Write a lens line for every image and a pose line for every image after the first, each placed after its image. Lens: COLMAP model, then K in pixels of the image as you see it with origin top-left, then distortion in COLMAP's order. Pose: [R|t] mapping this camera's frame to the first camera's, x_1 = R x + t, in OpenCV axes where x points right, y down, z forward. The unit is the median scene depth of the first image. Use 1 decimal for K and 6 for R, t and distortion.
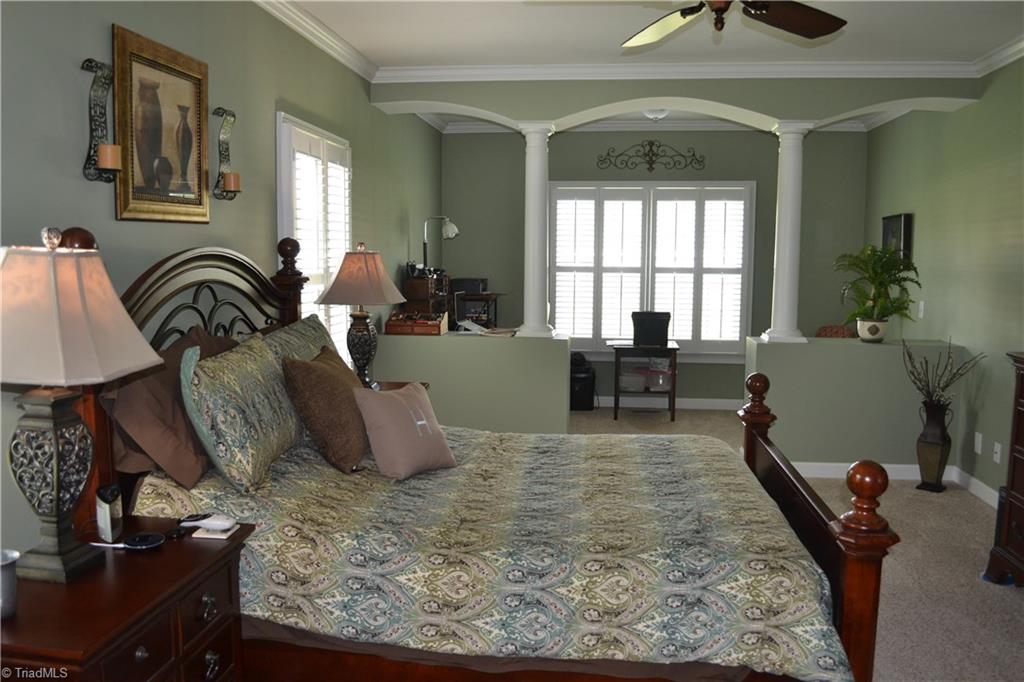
lens RADIAL K [[824.6, 0, 512.0], [0, 824.6, 341.0], [0, 0, 1]] dist [-0.085441, 0.012819]
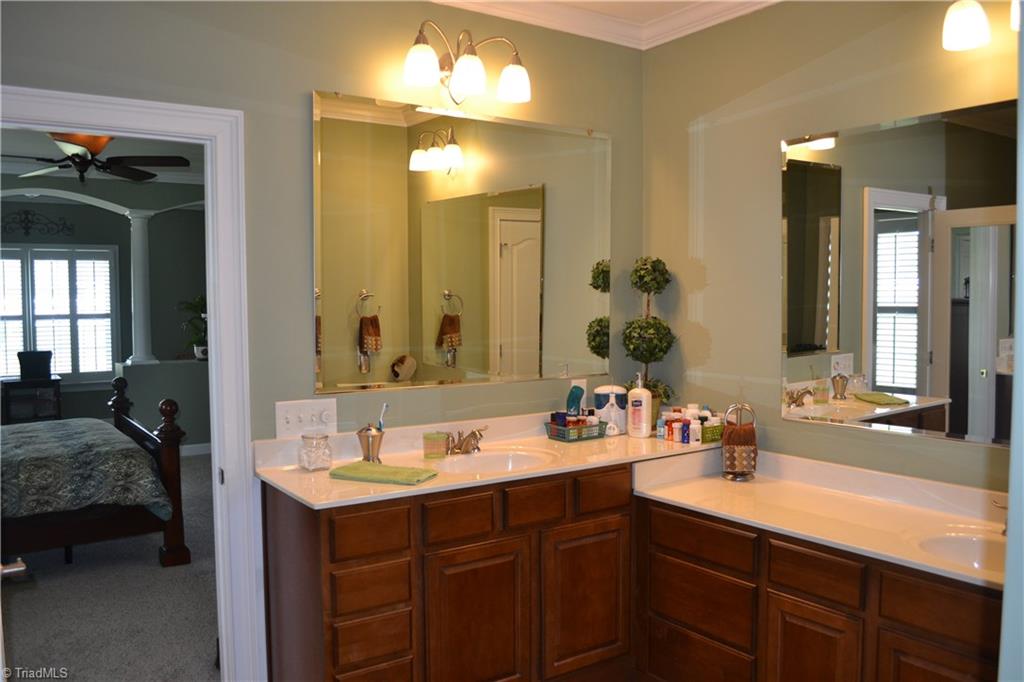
lens RADIAL K [[824.6, 0, 512.0], [0, 824.6, 341.0], [0, 0, 1]] dist [-0.085441, 0.012819]
pose [[0.748734, -0.046265, 0.661254, -0.166375], [0.081985, 0.996365, -0.023119, 0.067494], [-0.657781, 0.071522, 0.749806, -0.693881]]
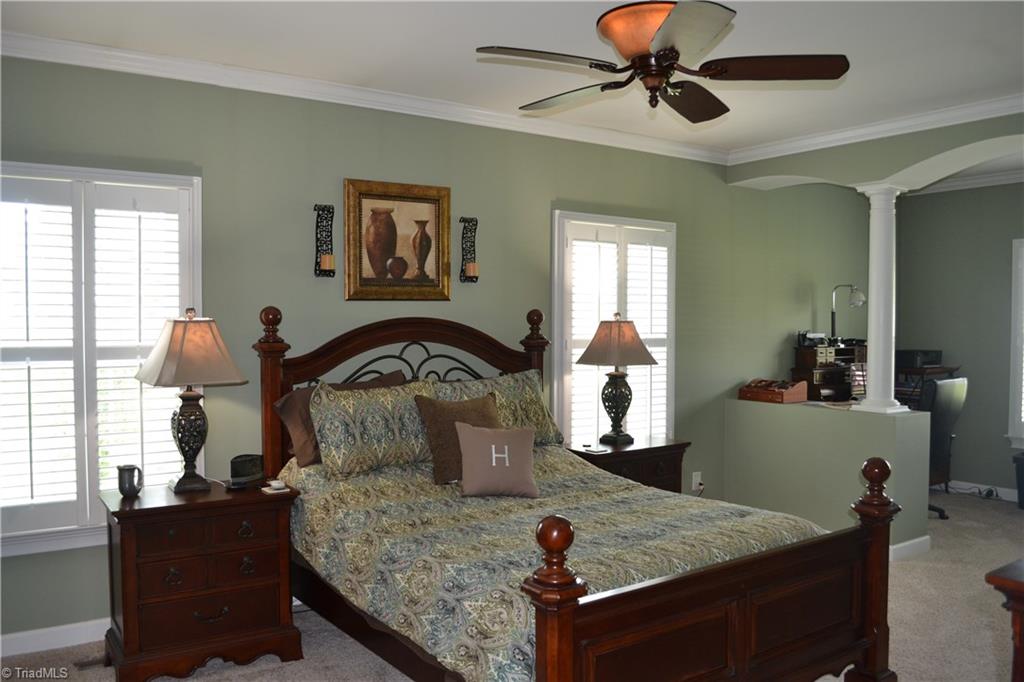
lens RADIAL K [[824.6, 0, 512.0], [0, 824.6, 341.0], [0, 0, 1]] dist [-0.085441, 0.012819]
pose [[0.657010, 0.011106, -0.753800, 0.675088], [-0.076674, 0.995691, -0.052159, -0.008455], [0.749973, 0.092066, 0.655030, 0.142789]]
